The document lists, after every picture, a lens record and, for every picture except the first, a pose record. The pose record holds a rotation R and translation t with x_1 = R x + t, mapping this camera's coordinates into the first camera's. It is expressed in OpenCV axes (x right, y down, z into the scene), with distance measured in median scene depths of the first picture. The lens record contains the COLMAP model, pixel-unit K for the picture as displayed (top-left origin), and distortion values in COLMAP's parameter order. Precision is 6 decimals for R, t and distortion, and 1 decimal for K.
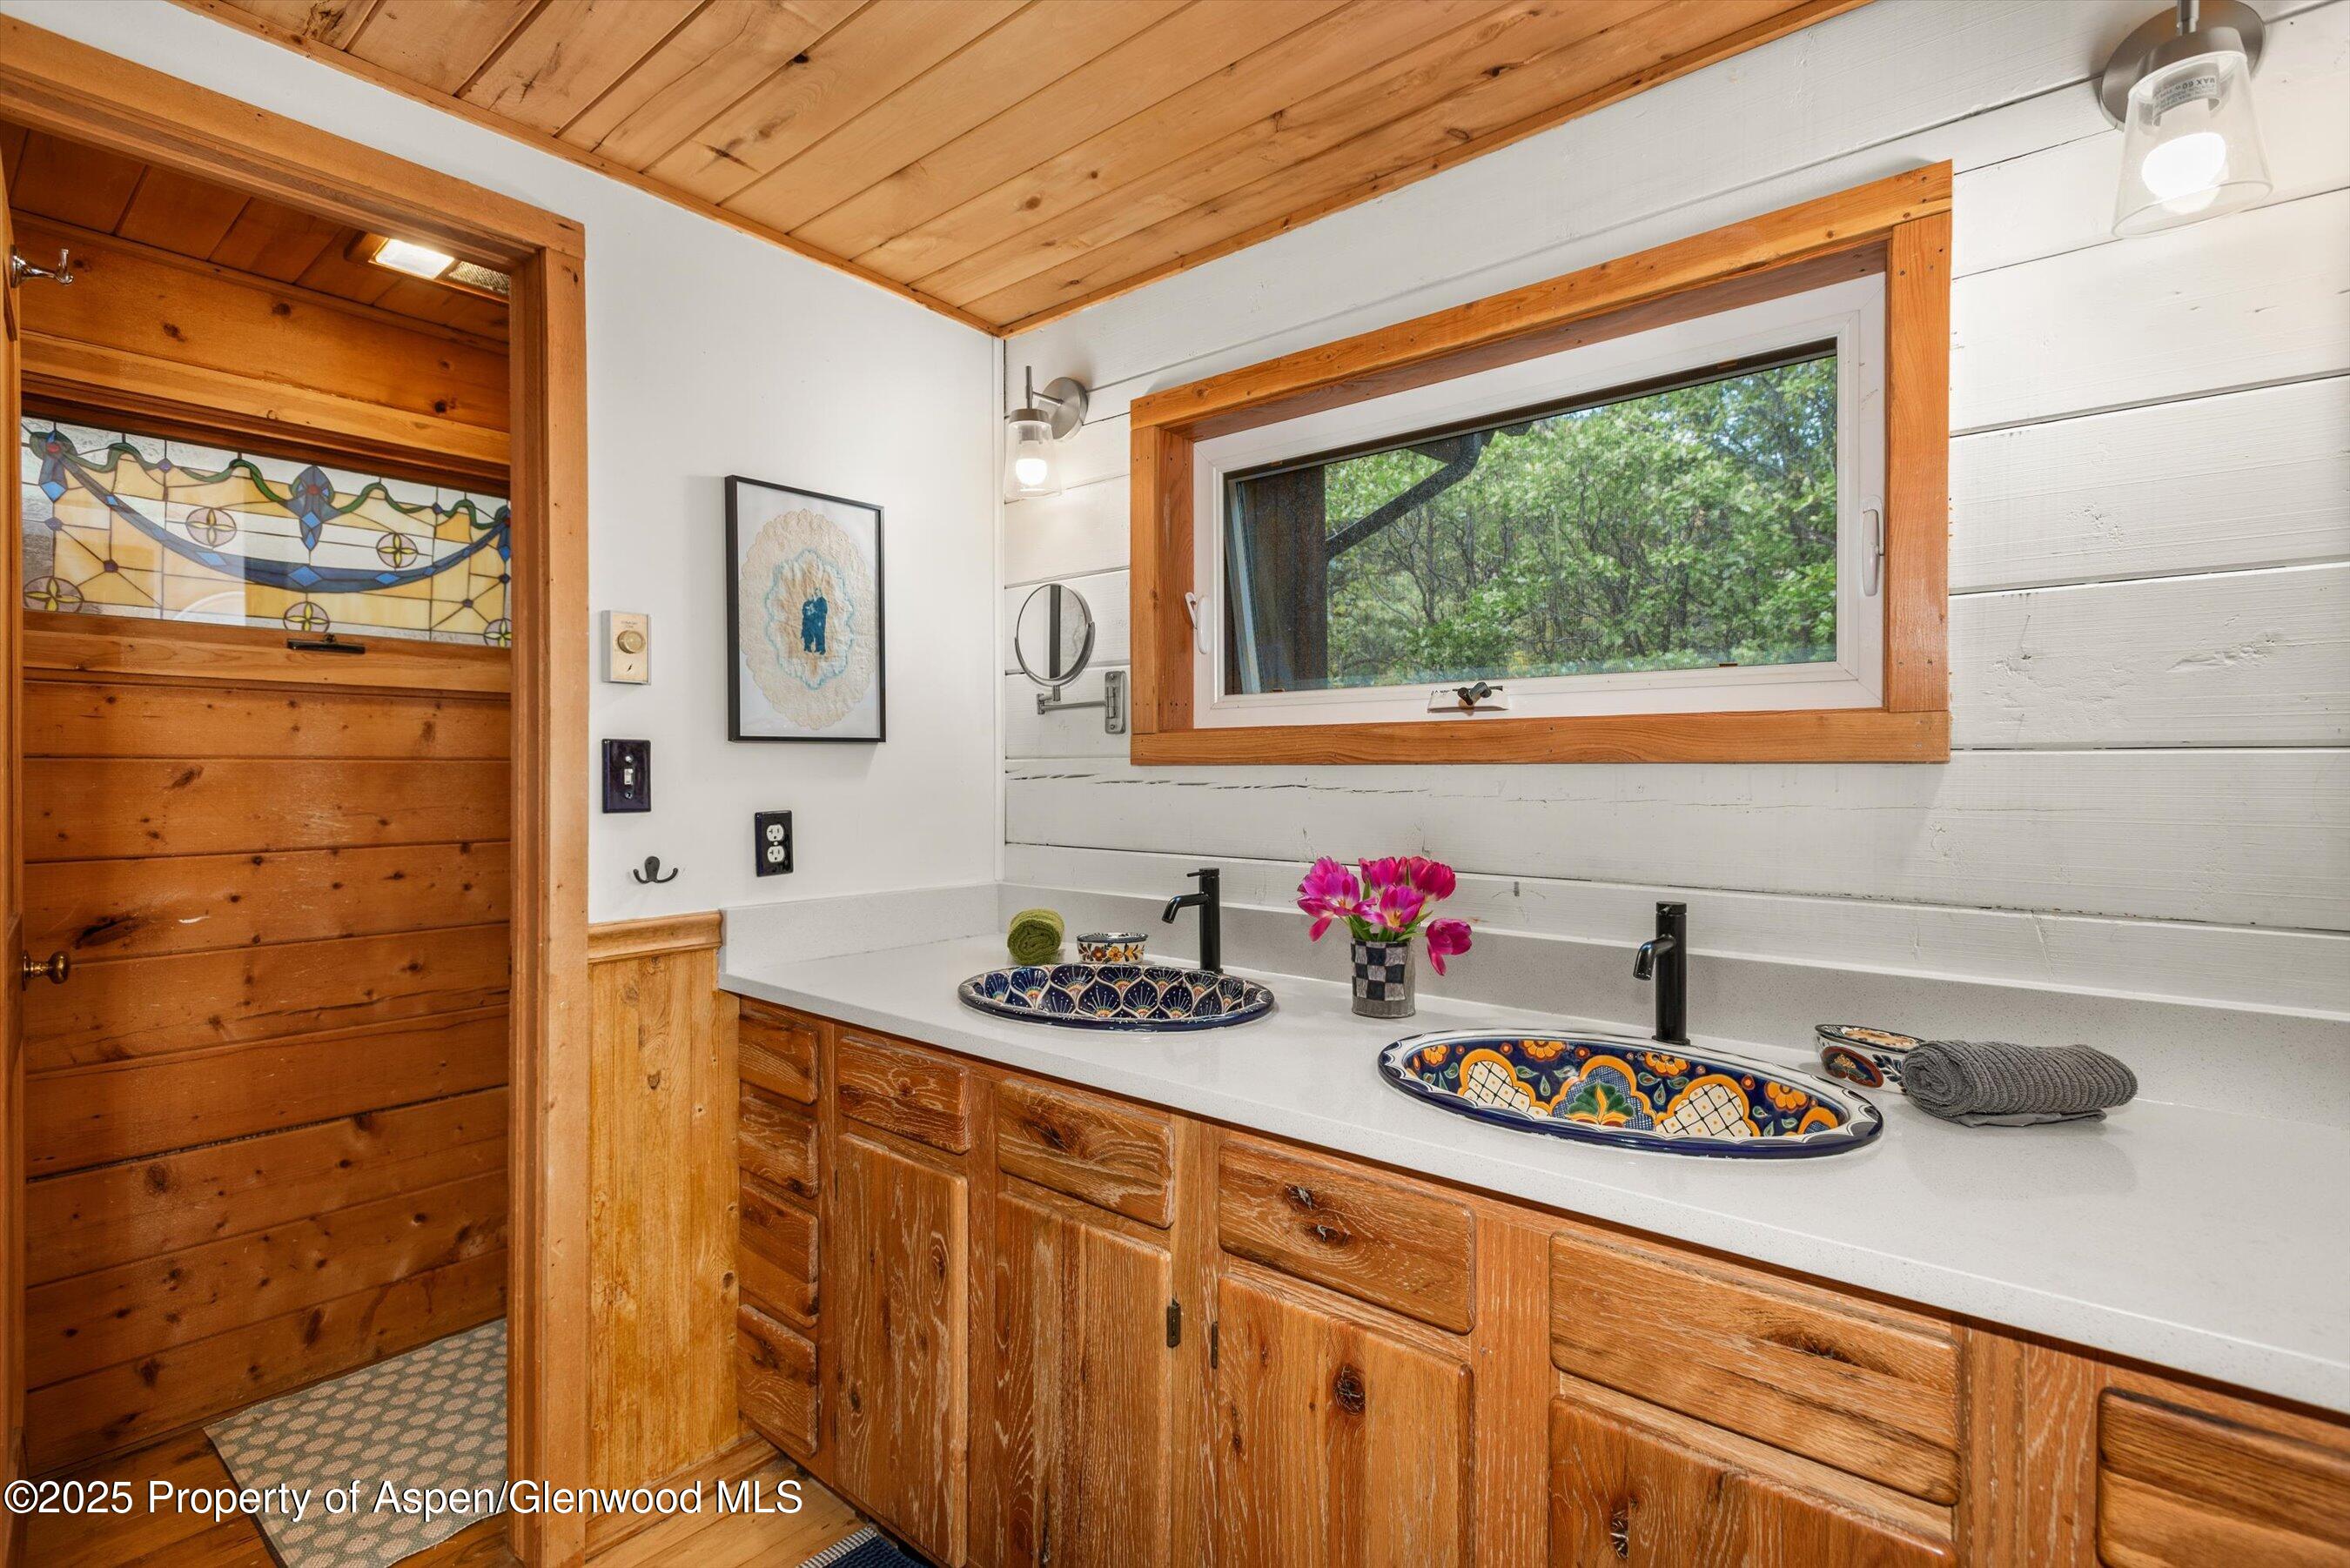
lens RADIAL K [[1102.8, 0, 1173.2], [0, 1102.8, 777.5], [0, 0, 1]] dist [0.014957, -0.004238]
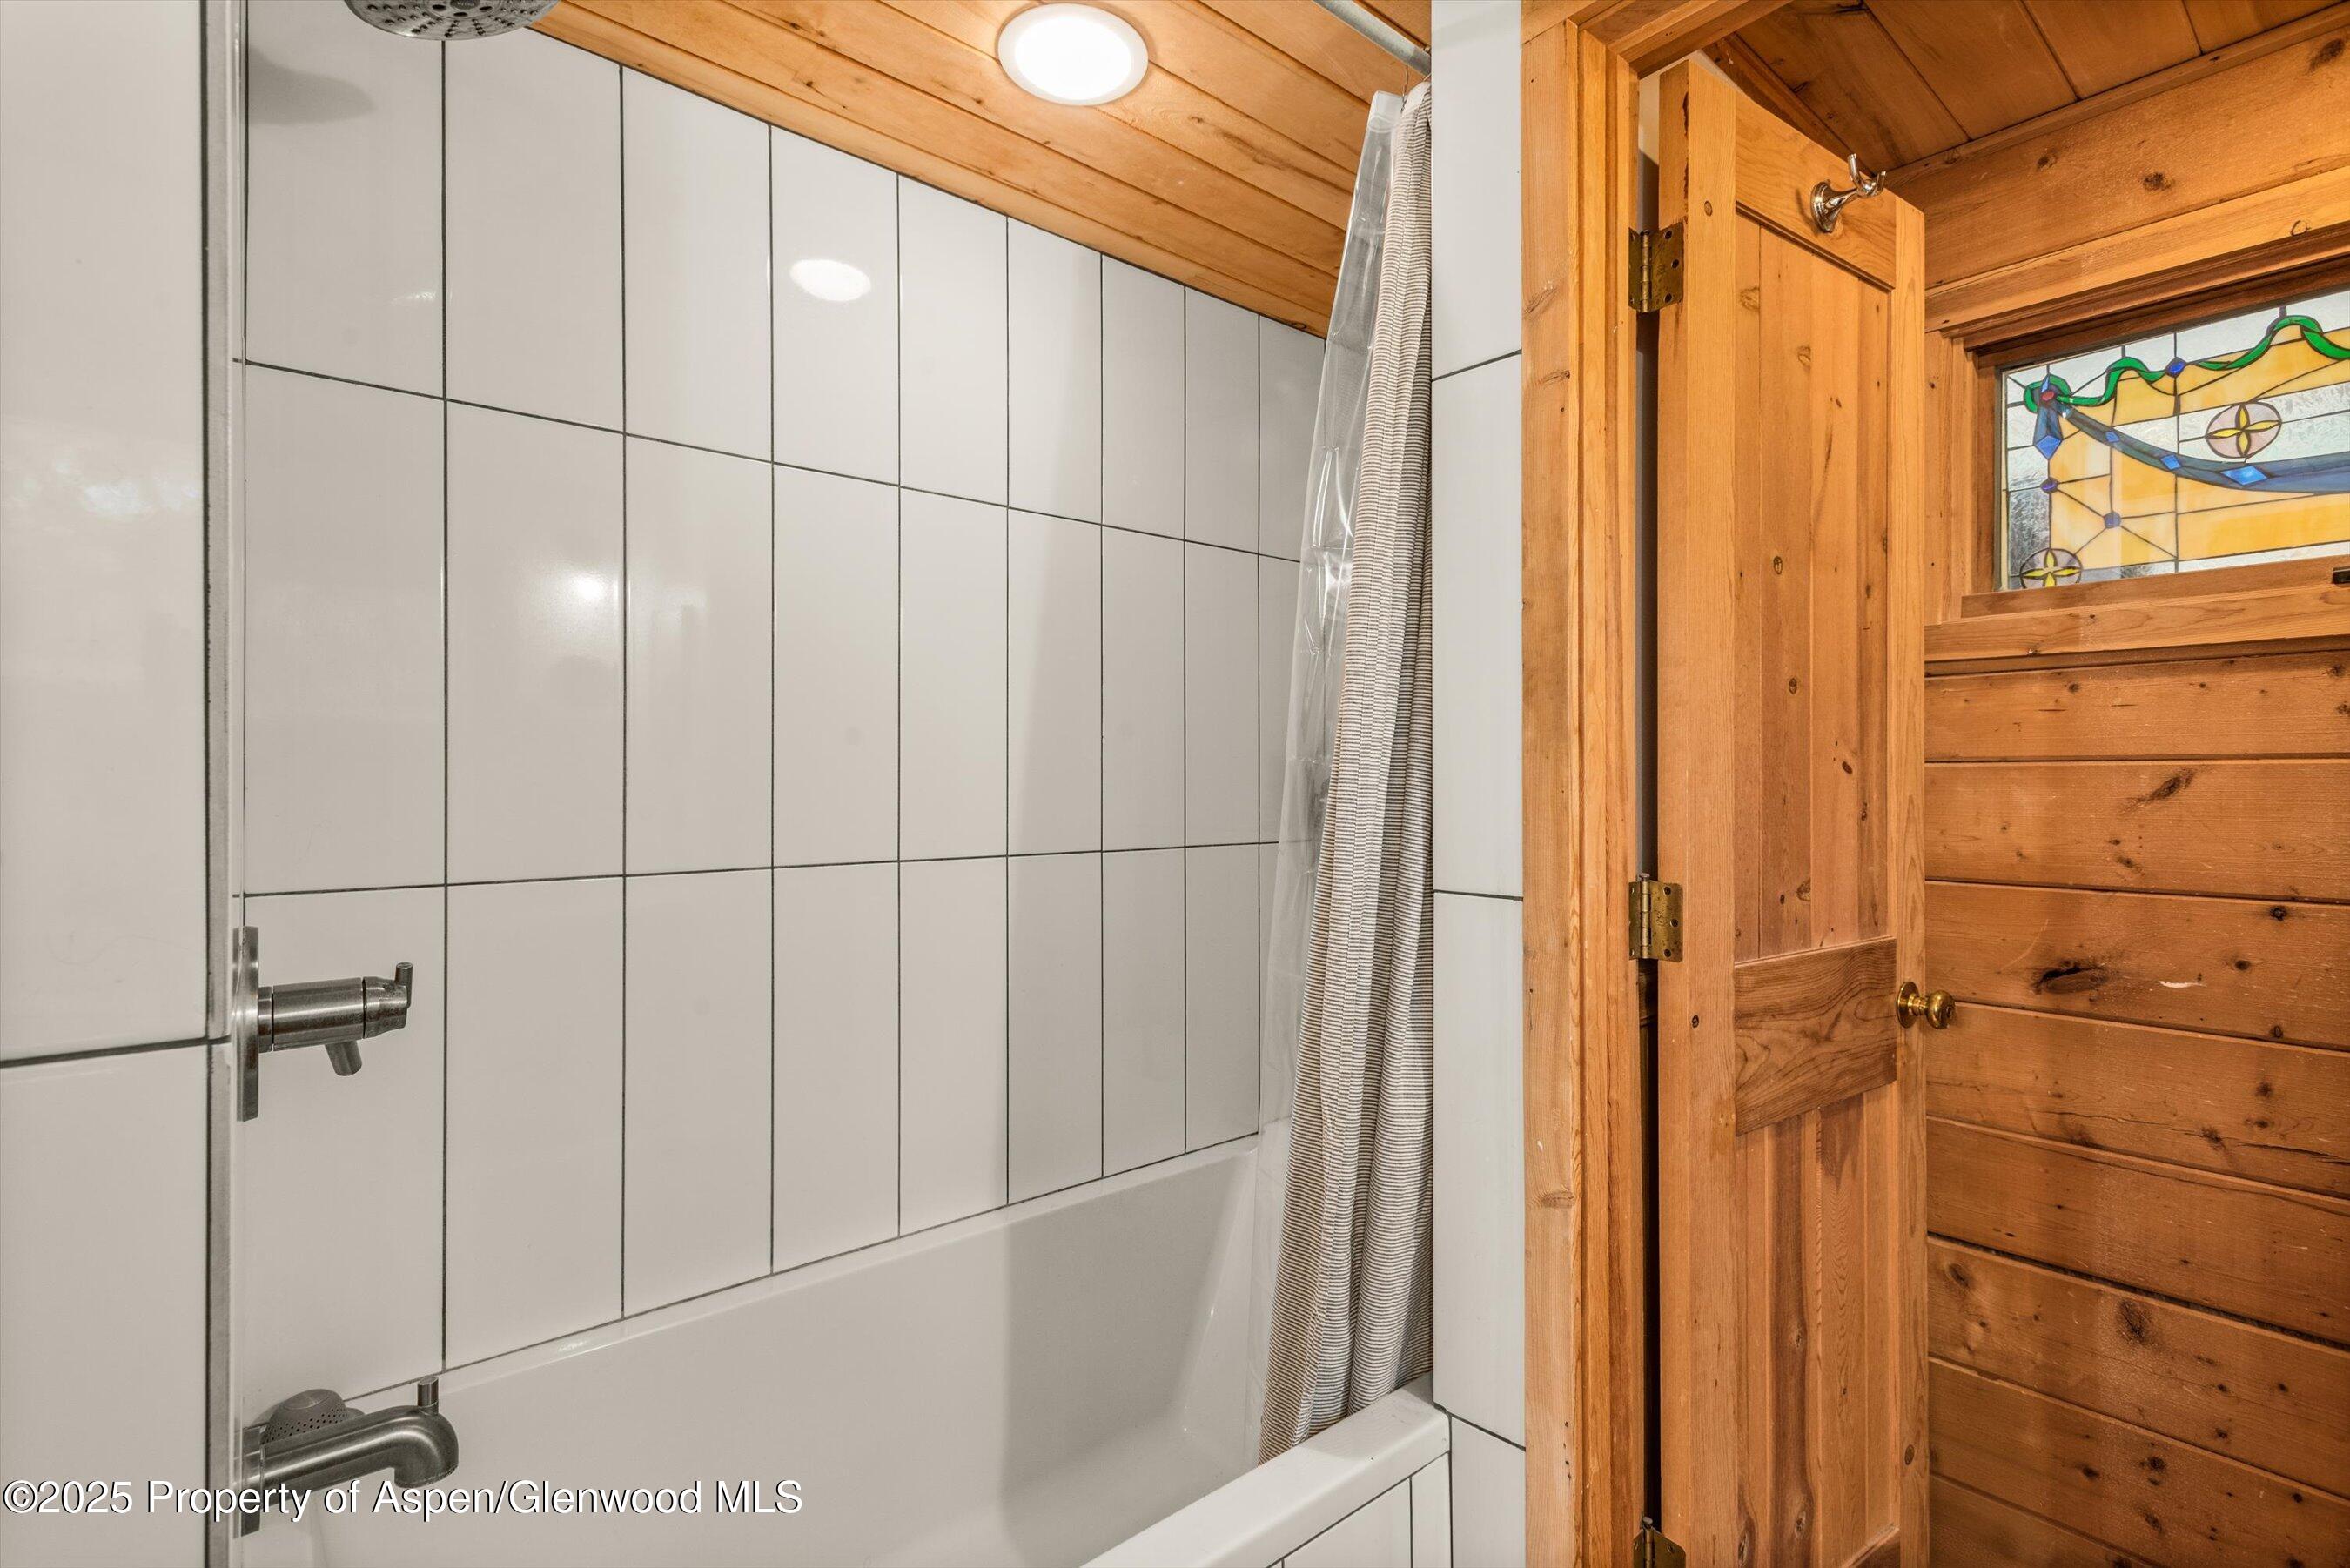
lens RADIAL K [[1102.8, 0, 1175.0], [0, 1102.8, 780.1], [0, 0, 1]] dist [0.014957, -0.004238]
pose [[-0.167812, -0.004903, -0.985807, -0.062483], [-0.010262, 0.999942, -0.003227, 0.004792], [0.985766, 0.009575, -0.167853, 0.481600]]
